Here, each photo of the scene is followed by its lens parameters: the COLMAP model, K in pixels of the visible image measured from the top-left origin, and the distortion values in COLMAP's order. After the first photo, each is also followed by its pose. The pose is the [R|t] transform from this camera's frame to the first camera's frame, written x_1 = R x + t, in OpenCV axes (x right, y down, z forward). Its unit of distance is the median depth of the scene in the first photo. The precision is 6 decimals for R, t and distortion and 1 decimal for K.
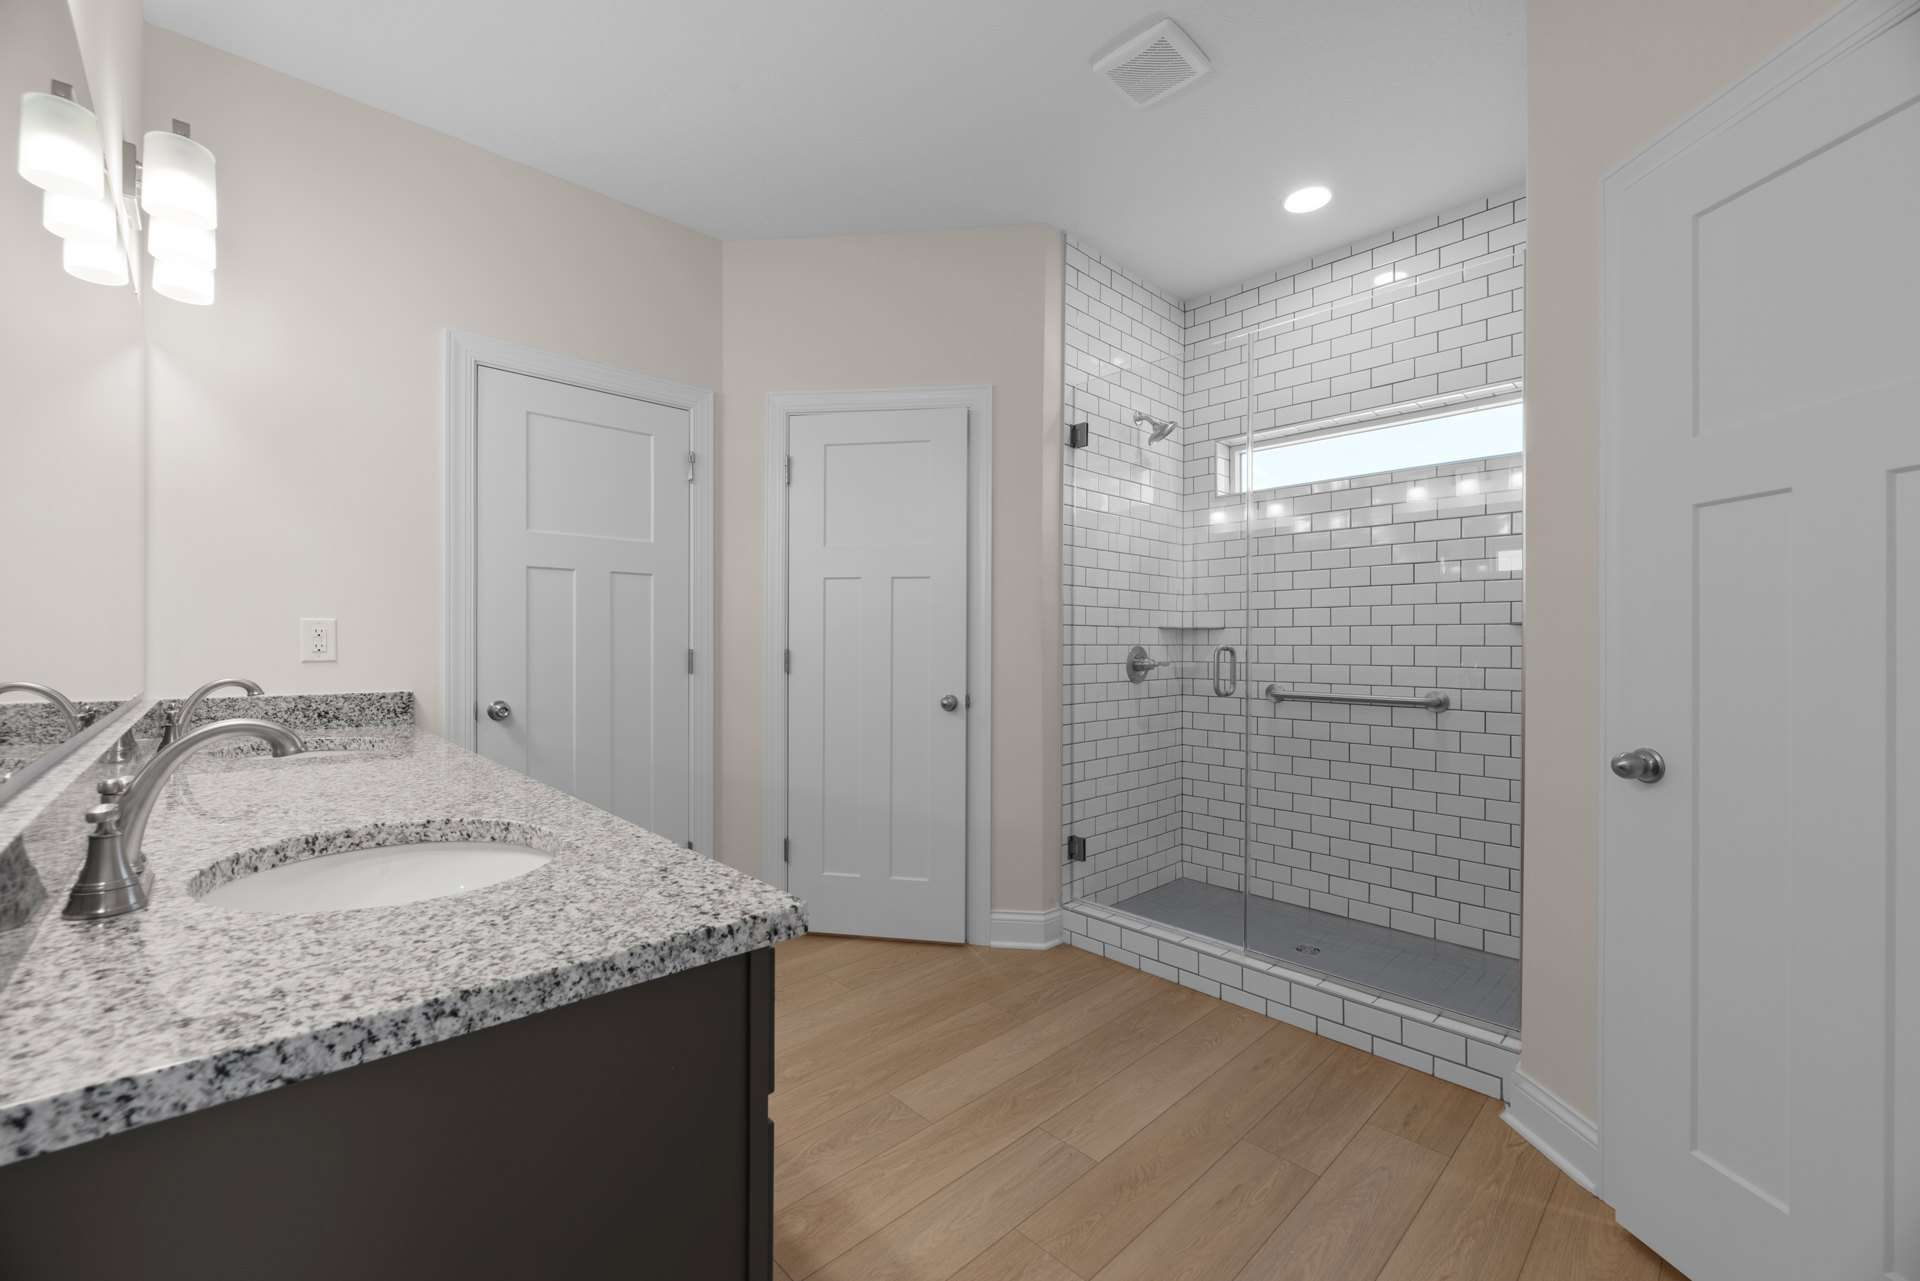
lens RADIAL K [[770.8, 0, 960.0], [0, 770.8, 640.5], [0, 0, 1]] dist [-0.002069, 0.000121]
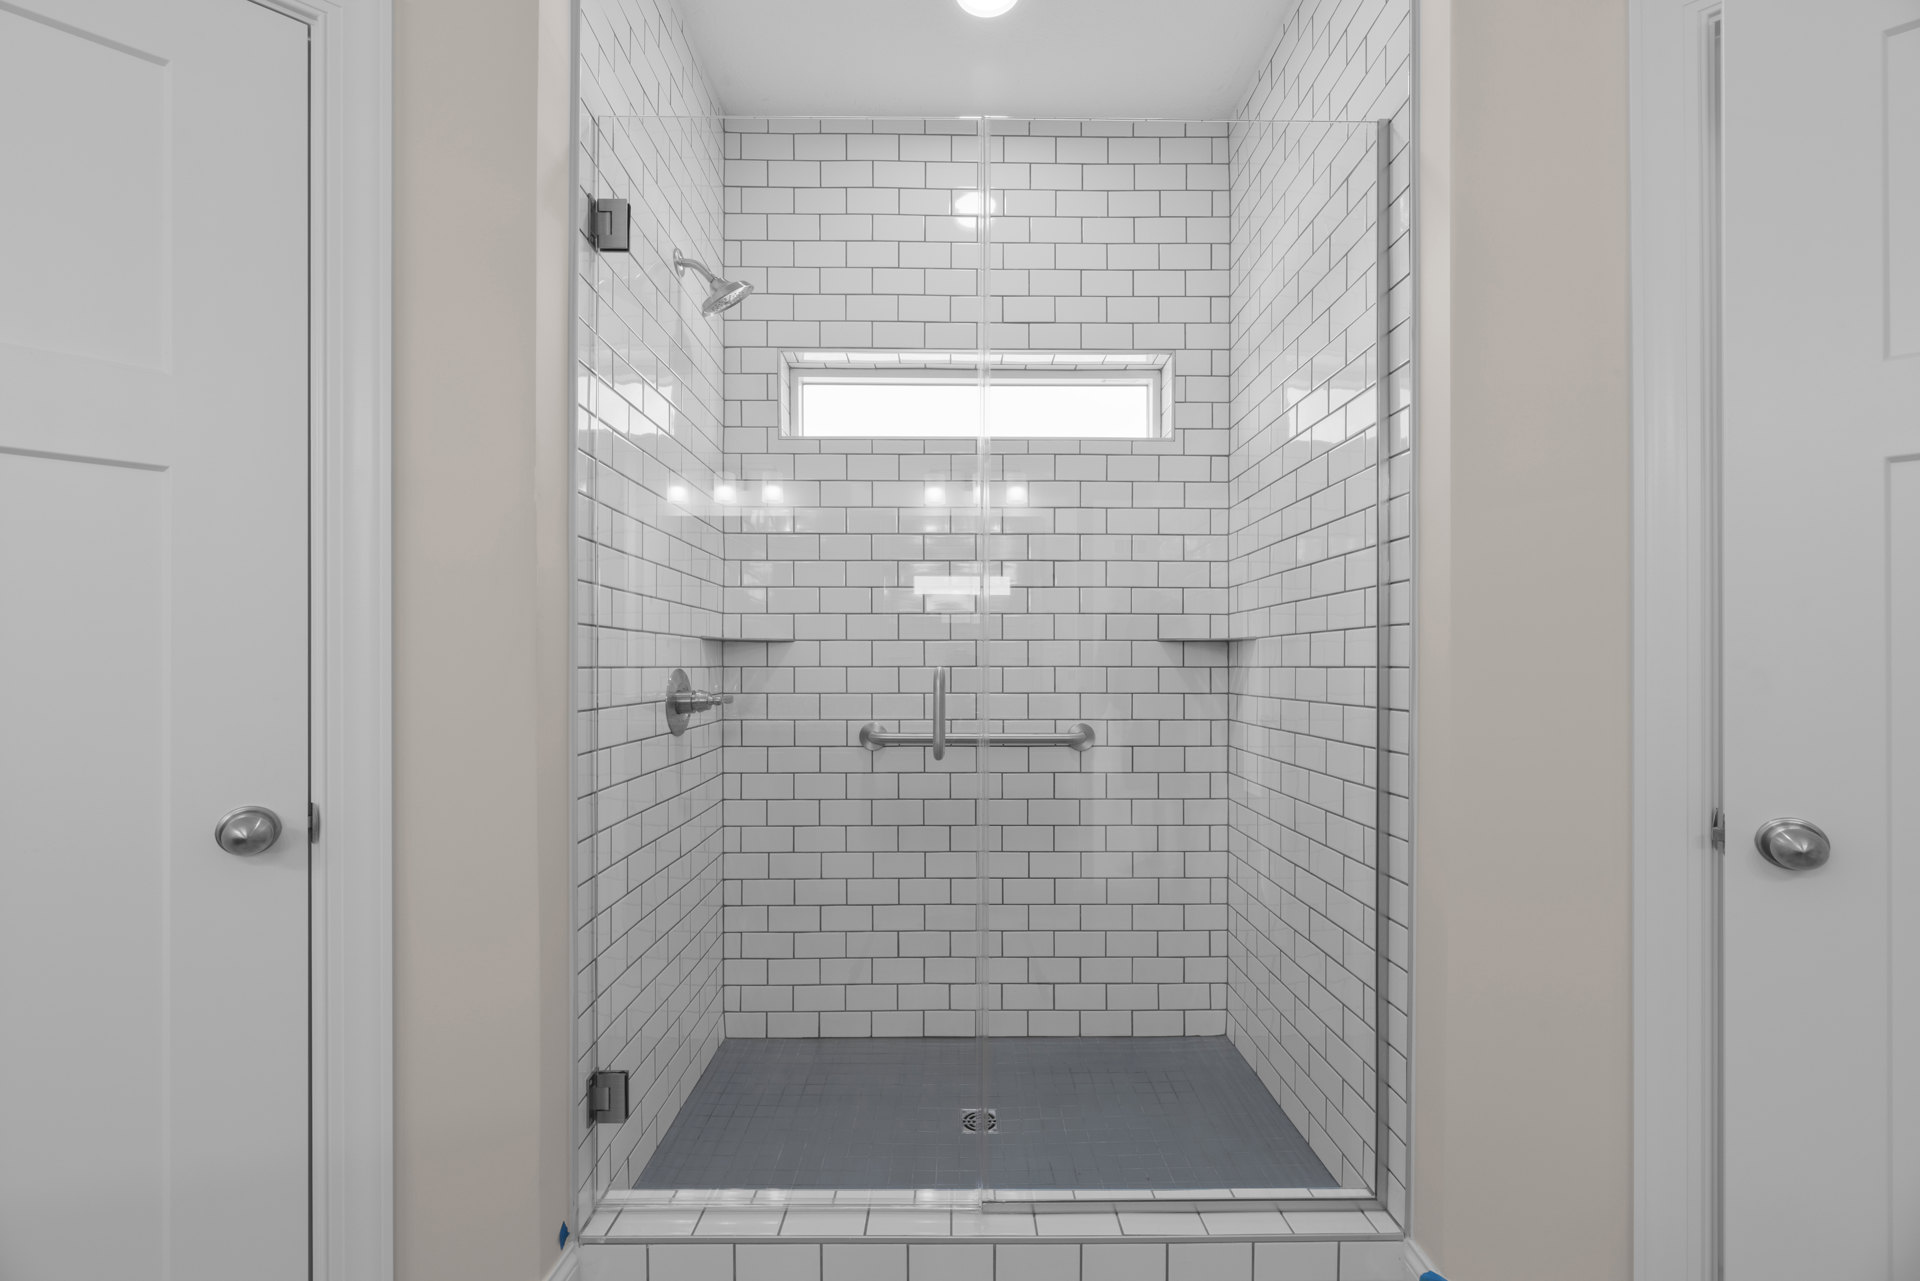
lens RADIAL K [[782.7, 0, 960.4], [0, 782.7, 670.4], [0, 0, 1]] dist [0.002371, 0.000002]
pose [[0.682407, -0.006312, 0.730946, -0.048747], [-0.001362, 0.999950, 0.009907, 0.002370], [-0.730972, -0.007756, 0.682364, 0.479939]]
